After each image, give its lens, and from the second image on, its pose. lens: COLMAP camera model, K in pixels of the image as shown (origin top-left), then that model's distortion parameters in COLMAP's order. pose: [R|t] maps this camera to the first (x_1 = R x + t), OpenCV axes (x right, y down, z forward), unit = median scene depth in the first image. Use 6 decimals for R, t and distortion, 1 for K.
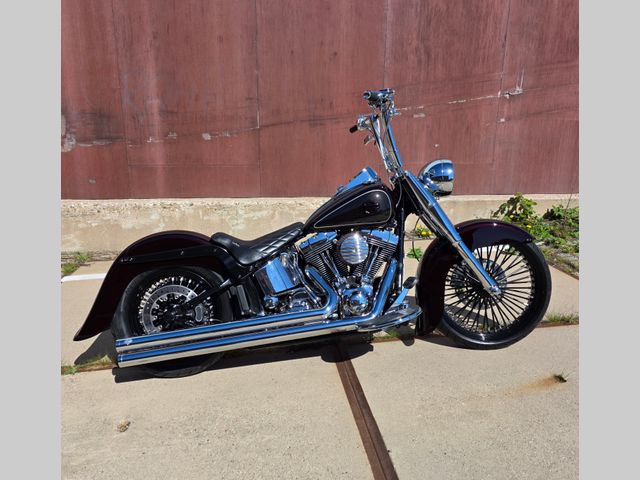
lens RADIAL K [[439.6, 0, 320.0], [0, 439.6, 240.0], [0, 0, 1]] dist [0.064563, -0.082064]
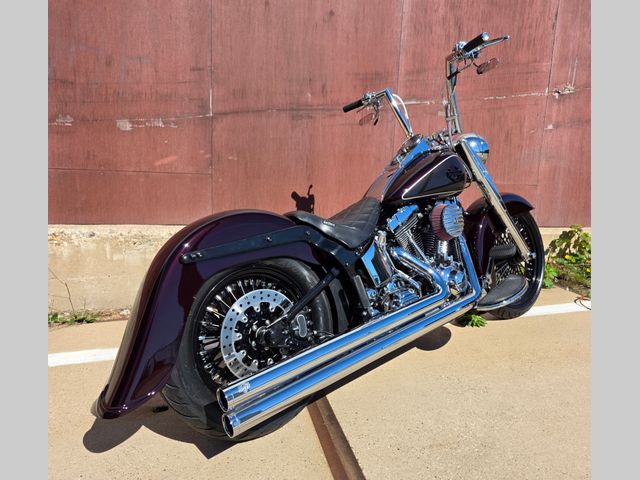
lens RADIAL K [[417.2, 0, 322.3], [0, 417.2, 235.6], [0, 0, 1]] dist [0.016245, -0.004273]
pose [[0.993408, 0.014867, 0.113663, -0.045197], [-0.006692, 0.997385, -0.071964, -0.038831], [-0.114436, 0.070729, 0.990910, 0.389561]]
